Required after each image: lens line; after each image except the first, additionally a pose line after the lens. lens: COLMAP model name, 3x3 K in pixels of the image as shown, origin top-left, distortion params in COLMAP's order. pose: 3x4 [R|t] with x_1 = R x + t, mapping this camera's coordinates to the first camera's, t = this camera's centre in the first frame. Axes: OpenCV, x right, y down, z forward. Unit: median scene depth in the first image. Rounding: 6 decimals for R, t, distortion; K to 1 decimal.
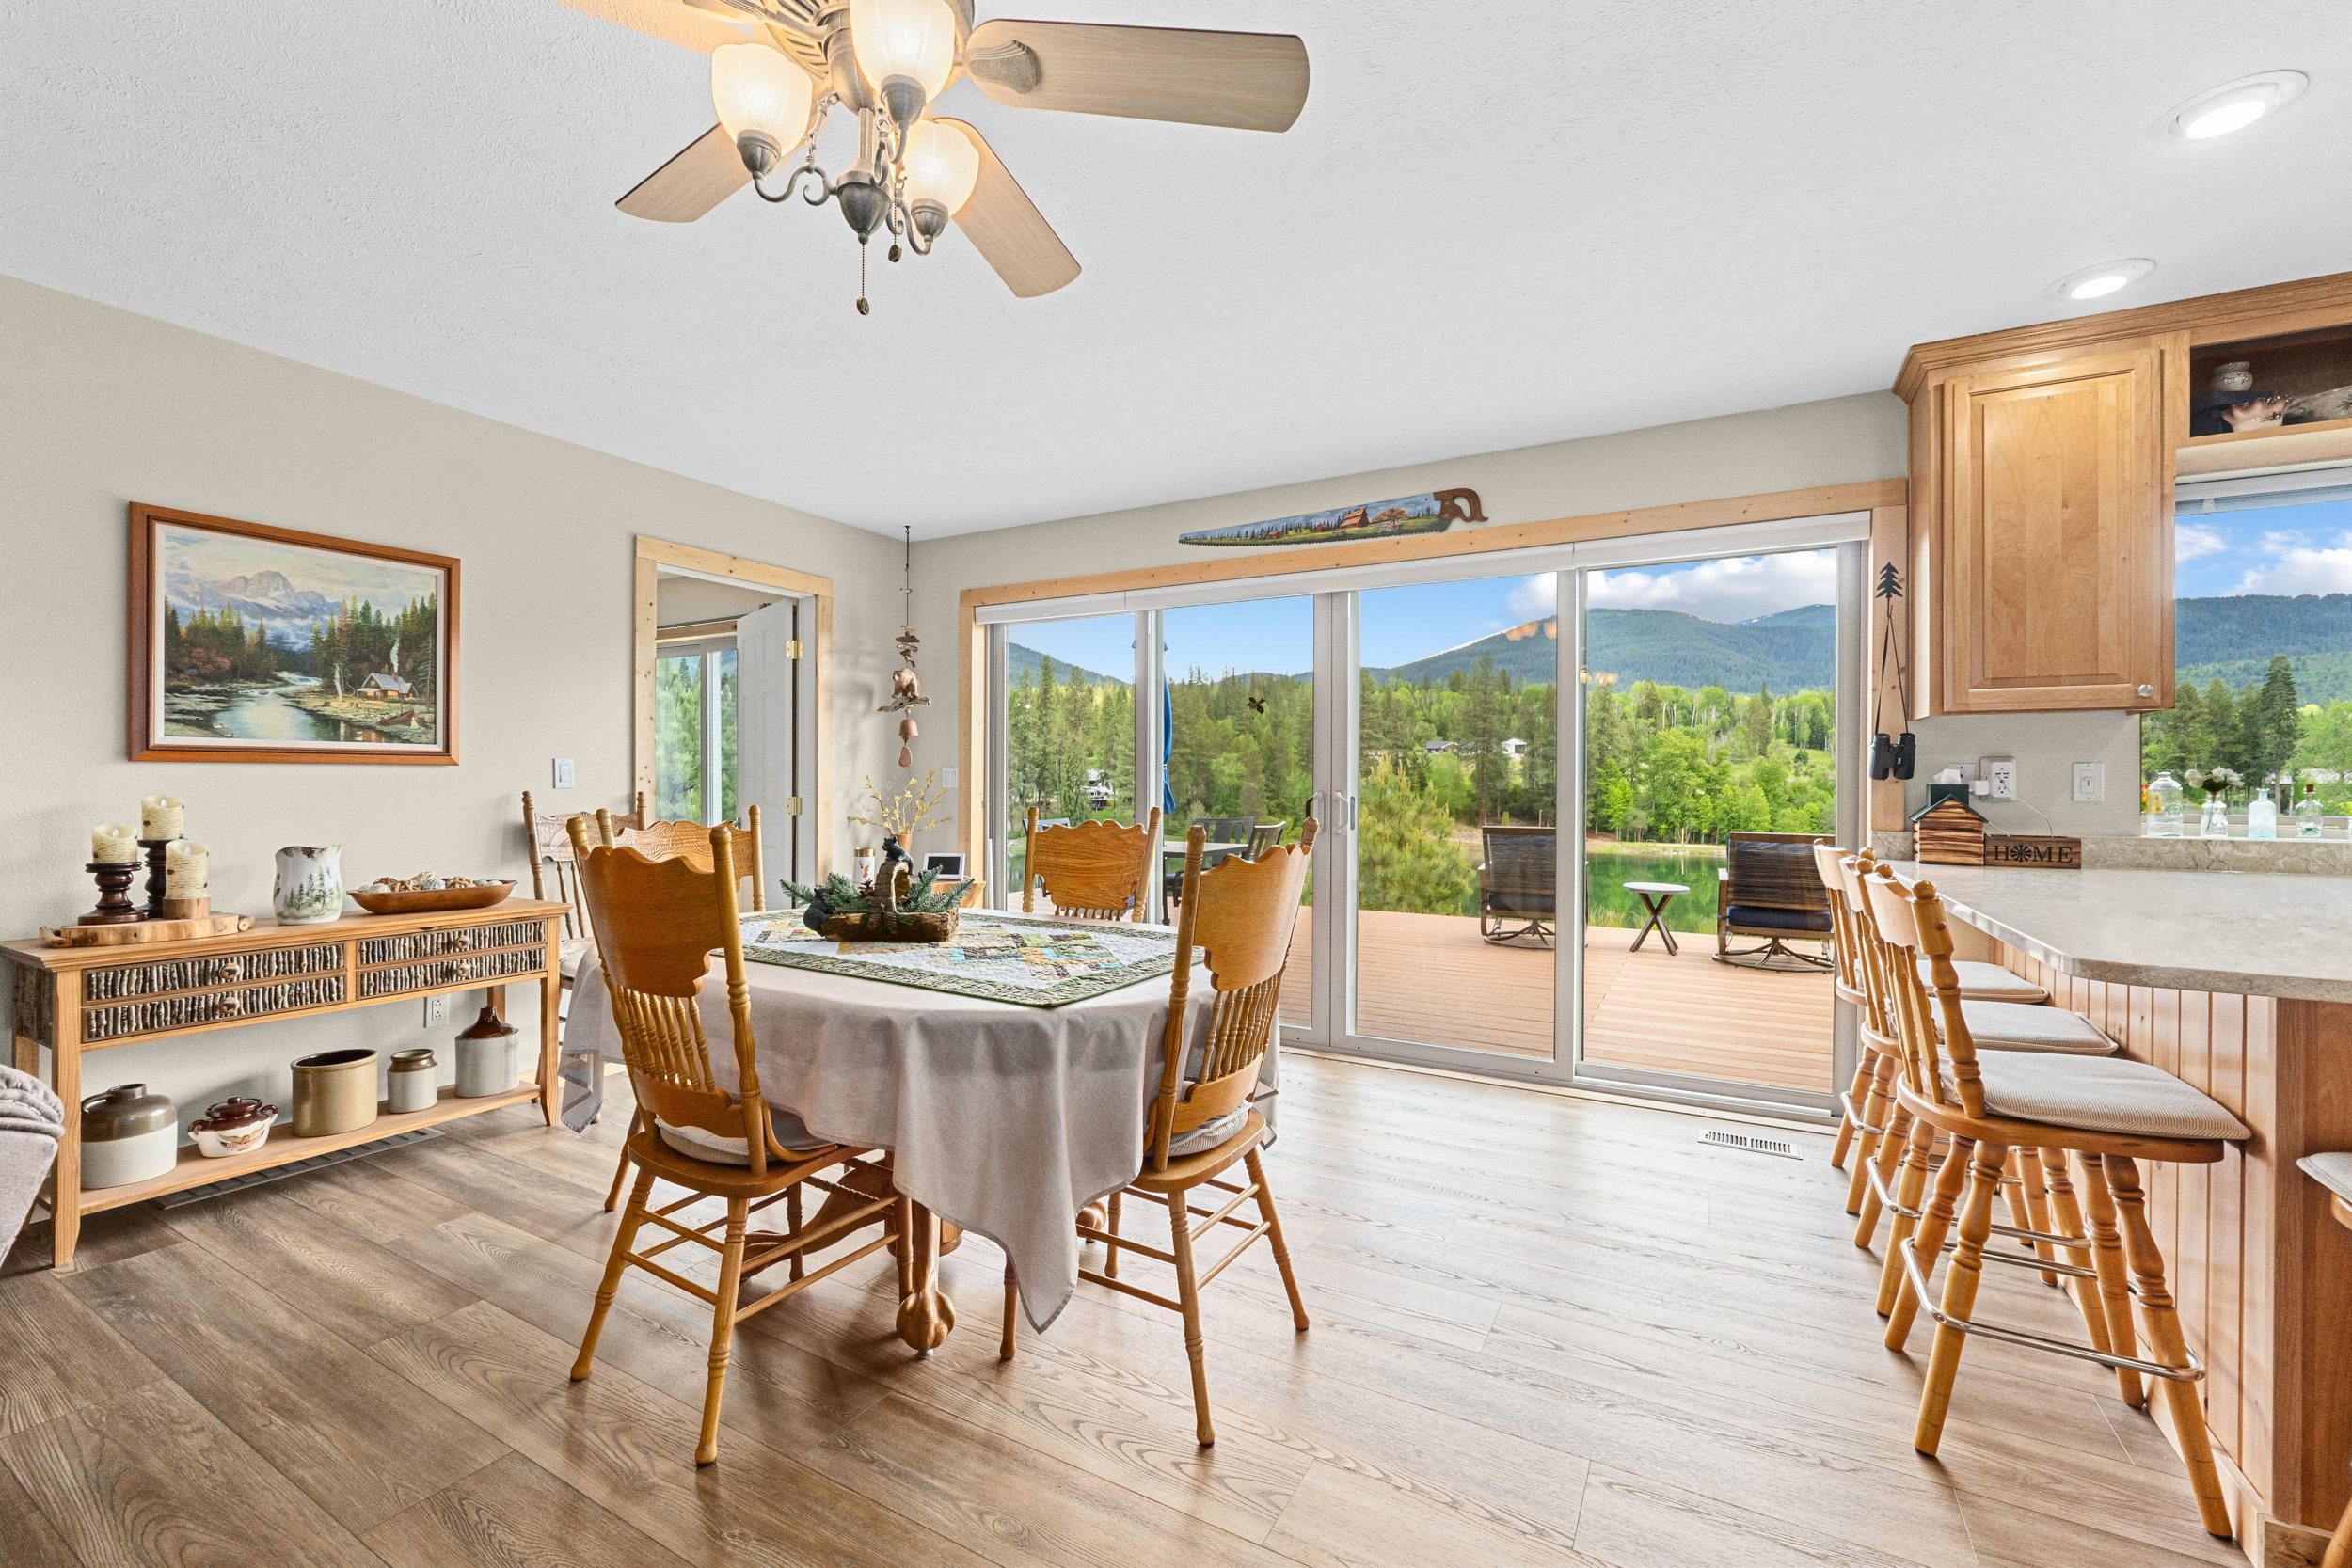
lens RADIAL K [[982.6, 0, 1161.2], [0, 982.6, 781.8], [0, 0, 1]] dist [-0.009314, -0.000375]
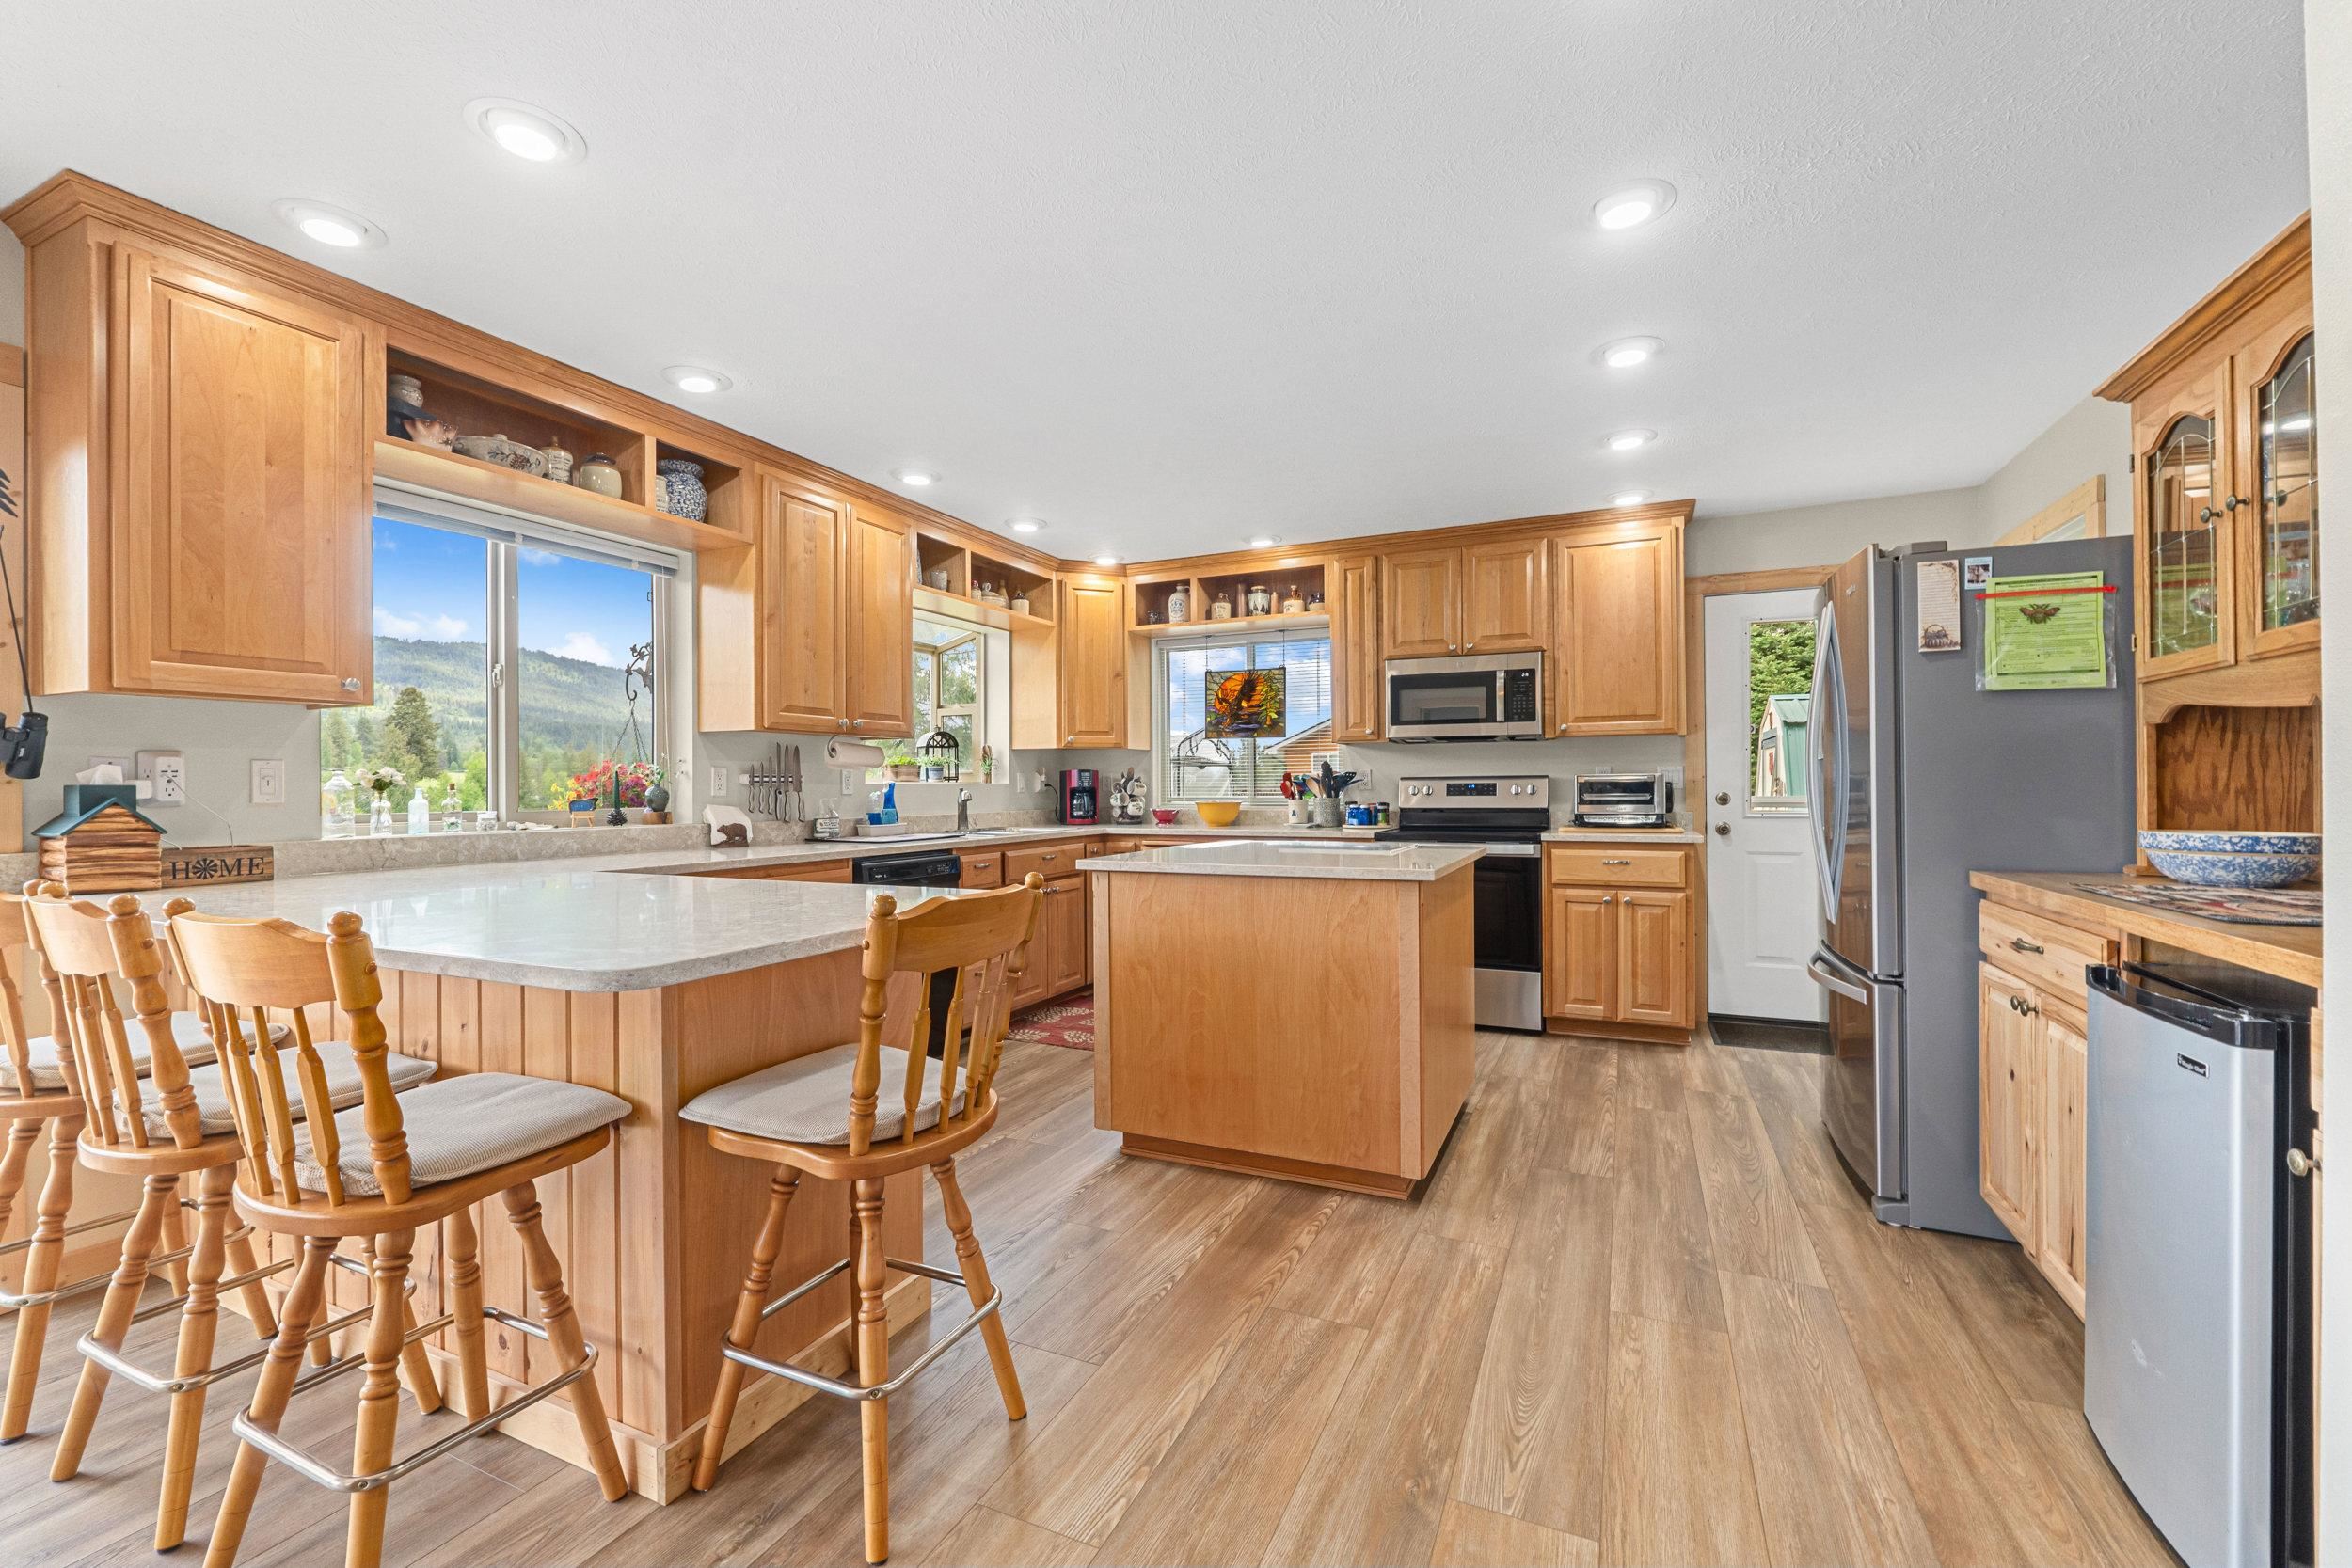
lens RADIAL K [[982.6, 0, 1176.6], [0, 982.6, 782.2], [0, 0, 1]] dist [-0.009314, -0.000375]
pose [[-0.091258, -0.001689, 0.995826, -0.007067], [0.002894, 0.999994, 0.001961, 0.001303], [-0.995823, 0.003061, -0.091252, 0.253095]]
